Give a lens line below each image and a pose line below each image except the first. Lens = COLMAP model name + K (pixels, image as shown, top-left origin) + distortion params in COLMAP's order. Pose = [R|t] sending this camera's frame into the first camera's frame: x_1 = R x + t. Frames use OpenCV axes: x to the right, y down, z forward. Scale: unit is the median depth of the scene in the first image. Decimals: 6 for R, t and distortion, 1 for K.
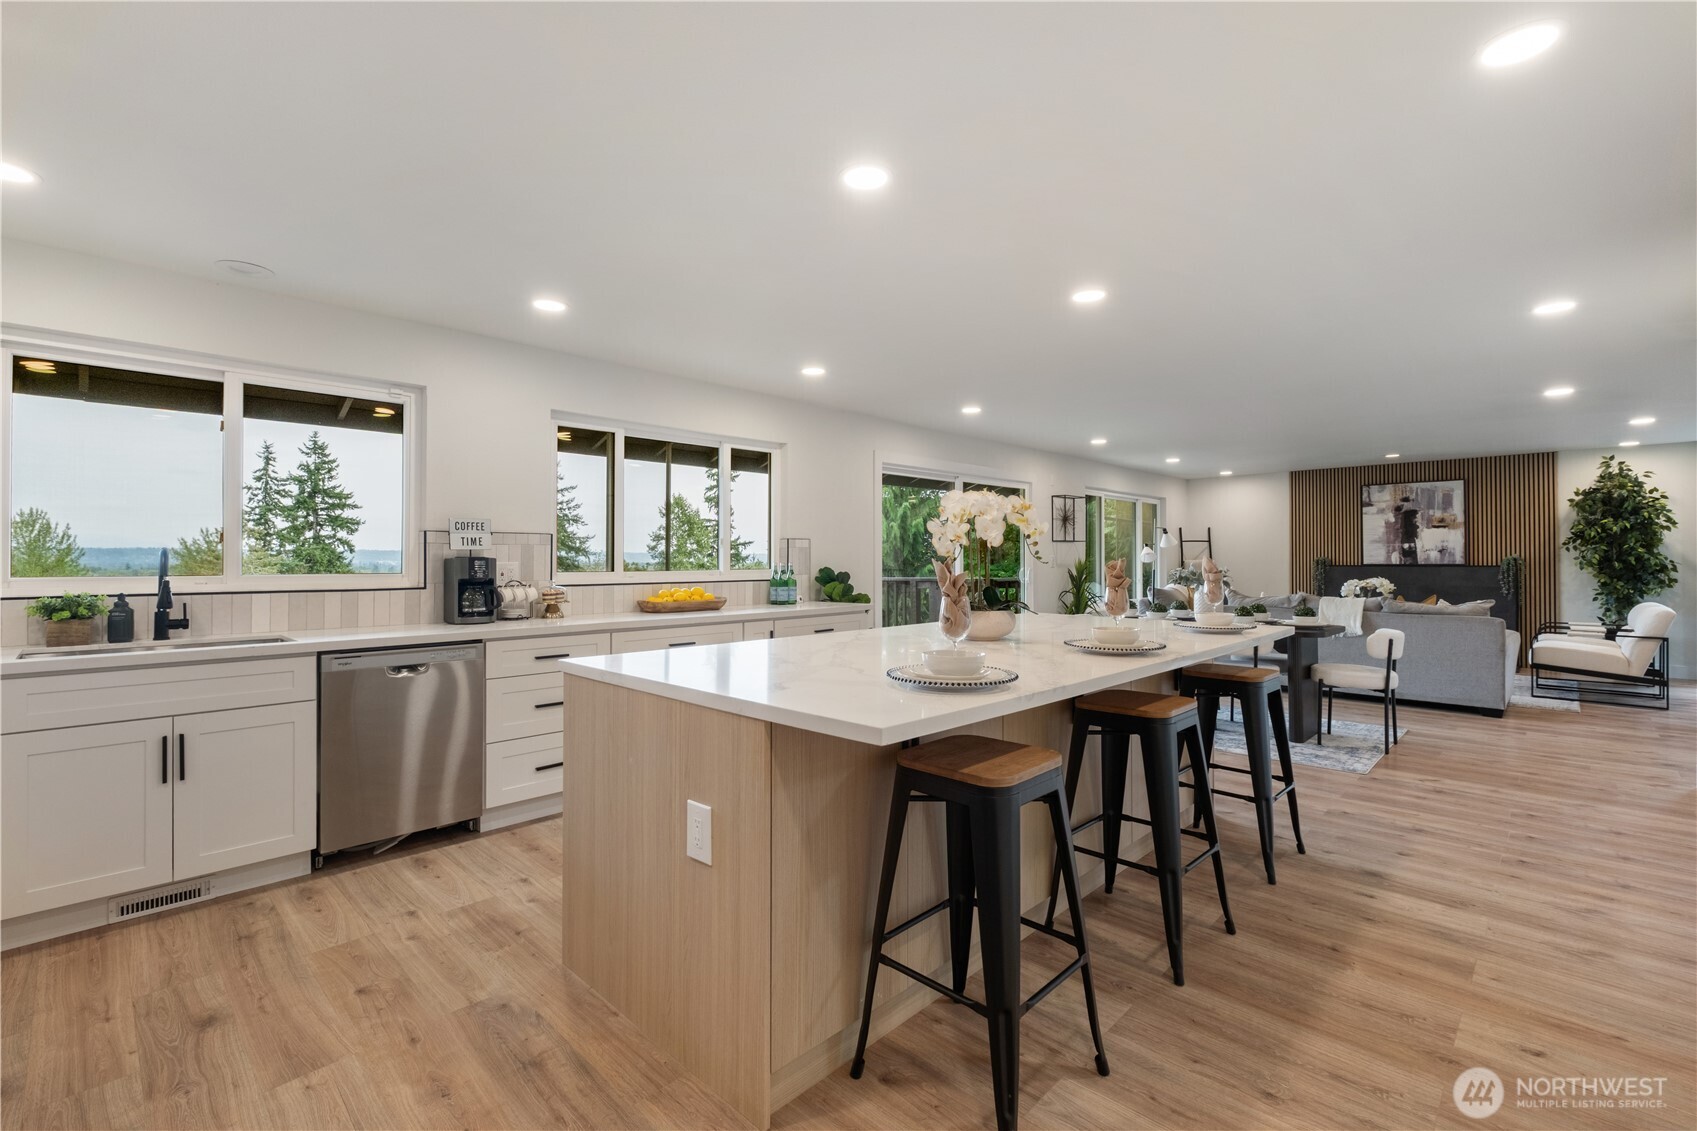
lens RADIAL K [[748.1, 0, 848.5], [0, 748.1, 565.5], [0, 0, 1]] dist [-0.000177, -0.000872]
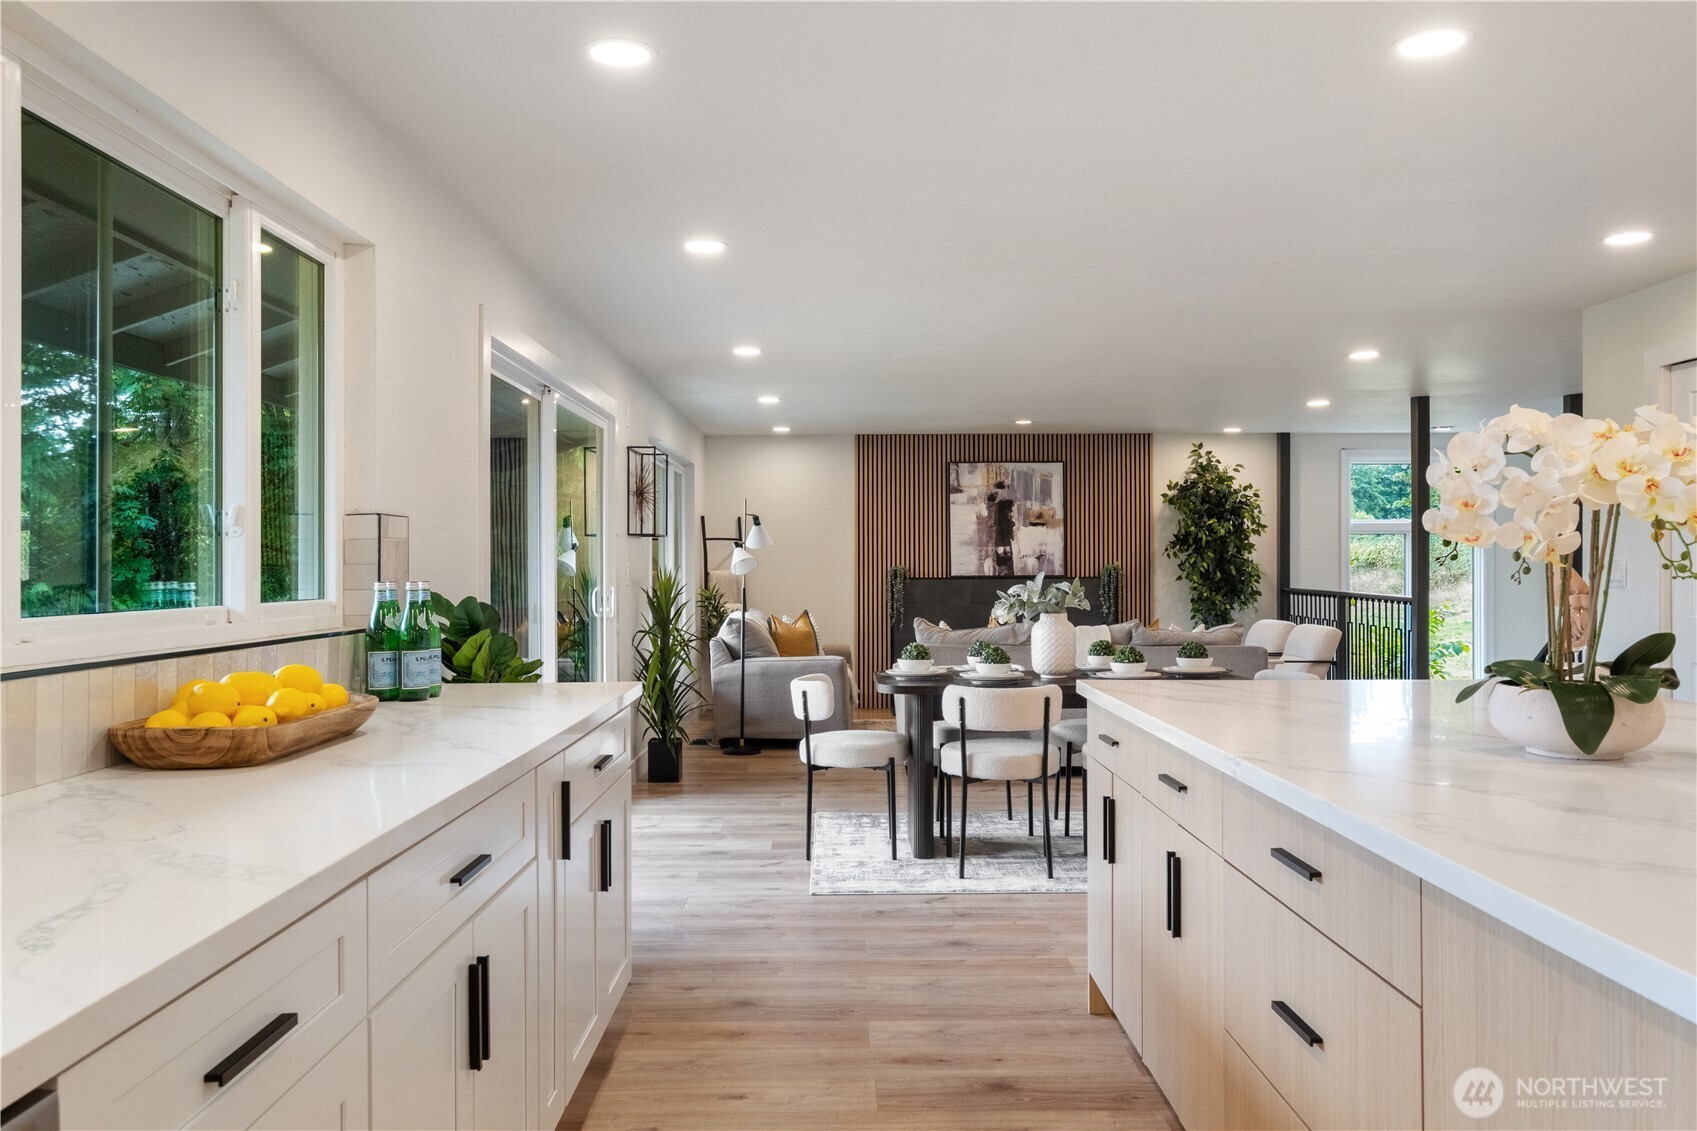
lens RADIAL K [[1246.3, 0, 843.7], [0, 1246.3, 610.0], [0, 0, 1]] dist [-0.026487, -0.000136]
pose [[0.721101, -0.024104, 0.692410, -0.219422], [0.007477, 0.999607, 0.027012, -0.002588], [-0.692789, -0.014301, 0.720998, 0.280347]]
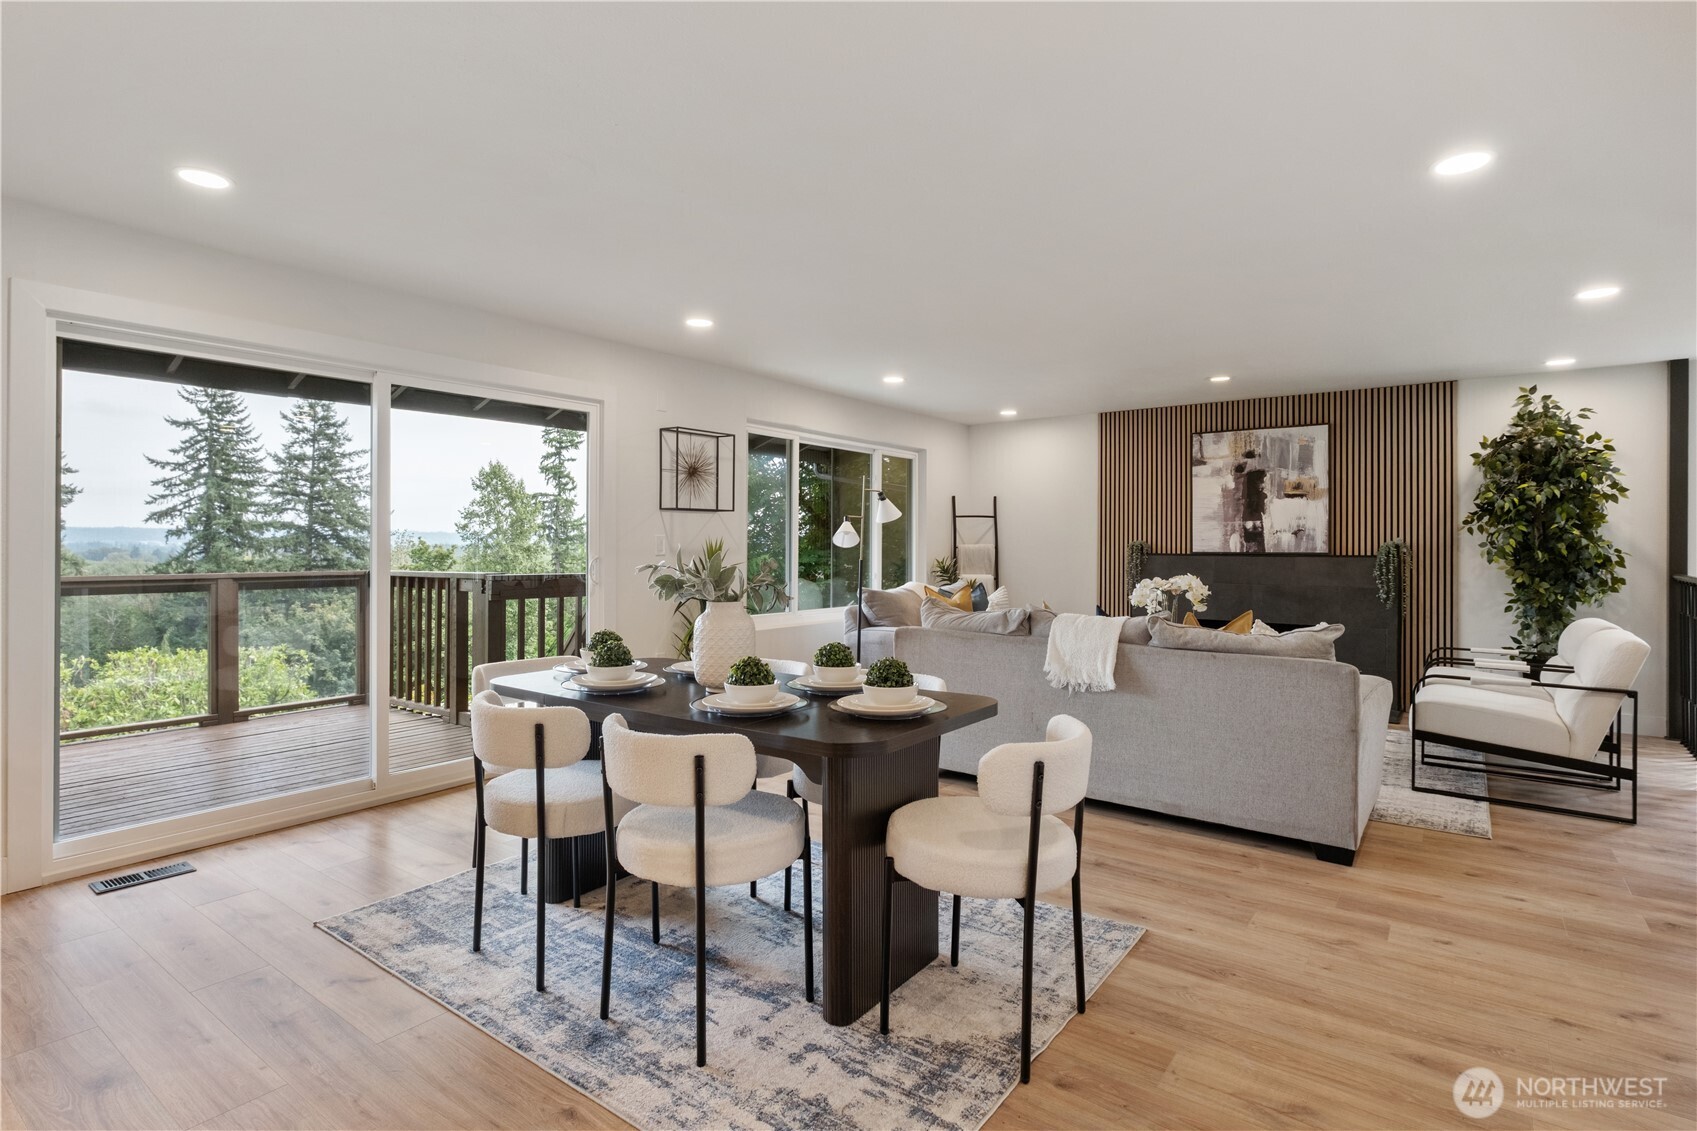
lens RADIAL K [[849.4, 0, 840.8], [0, 849.4, 556.3], [0, 0, 1]] dist [-0.000132, -0.000592]
pose [[0.991212, 0.004639, 0.132202, 0.334207], [-0.005598, 0.999961, 0.006881, -0.001943], [-0.132164, -0.007561, 0.991199, 0.352573]]
